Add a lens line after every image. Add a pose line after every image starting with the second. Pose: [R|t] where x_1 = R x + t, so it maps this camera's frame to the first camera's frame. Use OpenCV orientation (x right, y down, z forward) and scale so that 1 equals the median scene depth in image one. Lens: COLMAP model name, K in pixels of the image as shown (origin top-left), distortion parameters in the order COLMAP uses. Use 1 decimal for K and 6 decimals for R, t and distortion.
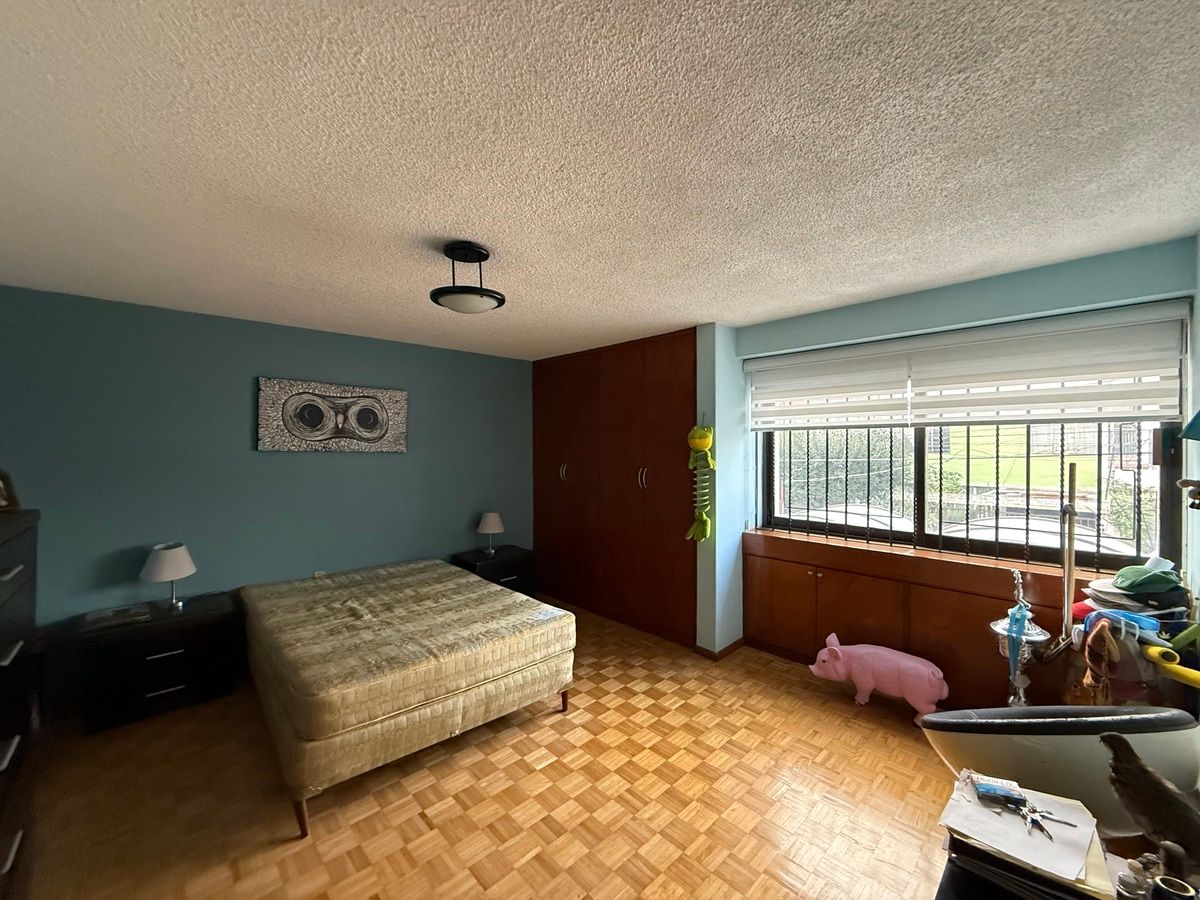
lens RADIAL K [[477.6, 0, 600.0], [0, 477.6, 450.0], [0, 0, 1]] dist [-0.007952, 0.000109]
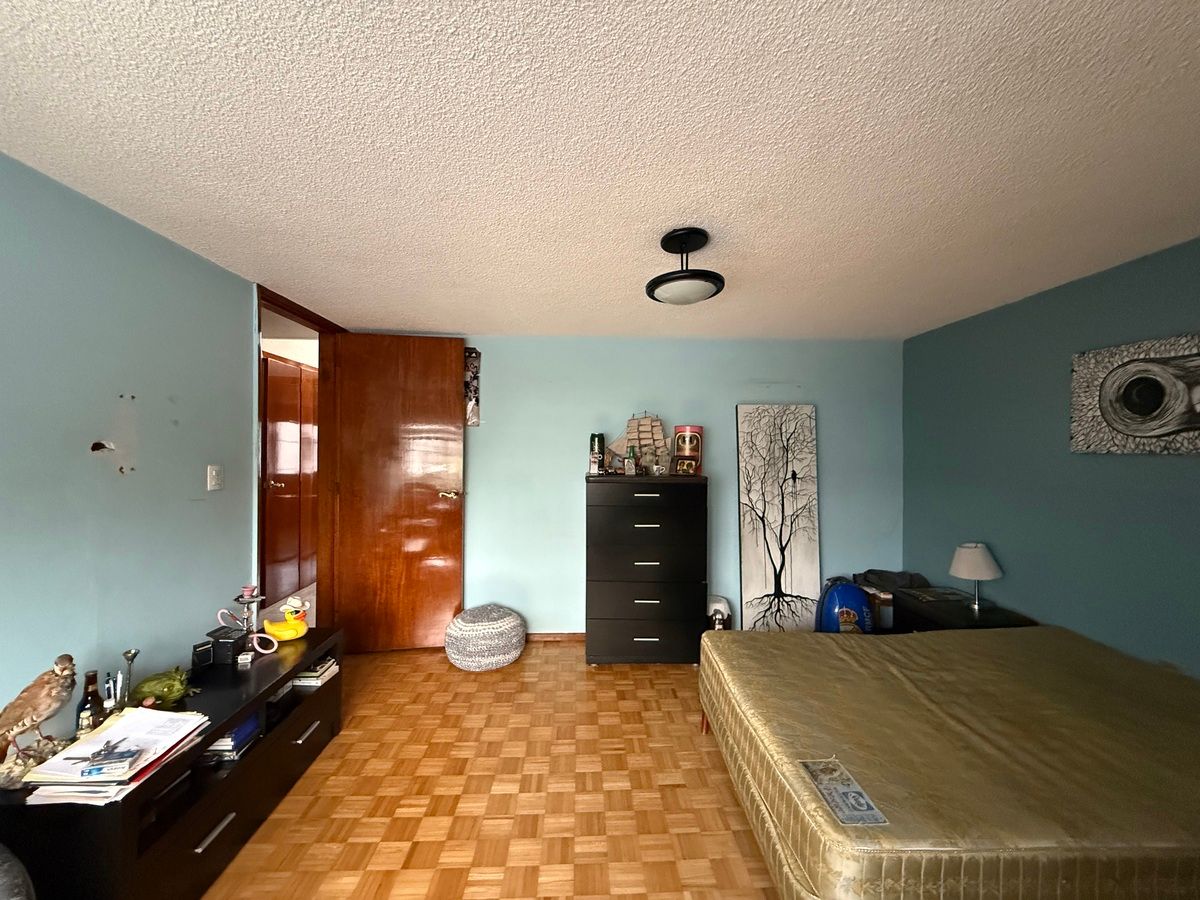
lens RADIAL K [[477.6, 0, 600.0], [0, 477.6, 450.0], [0, 0, 1]] dist [-0.007952, 0.000109]
pose [[-0.665413, -0.002822, -0.746470, 0.317055], [-0.007443, 0.999968, 0.002855, 0.000691], [0.746438, 0.007455, -0.665413, 0.896196]]
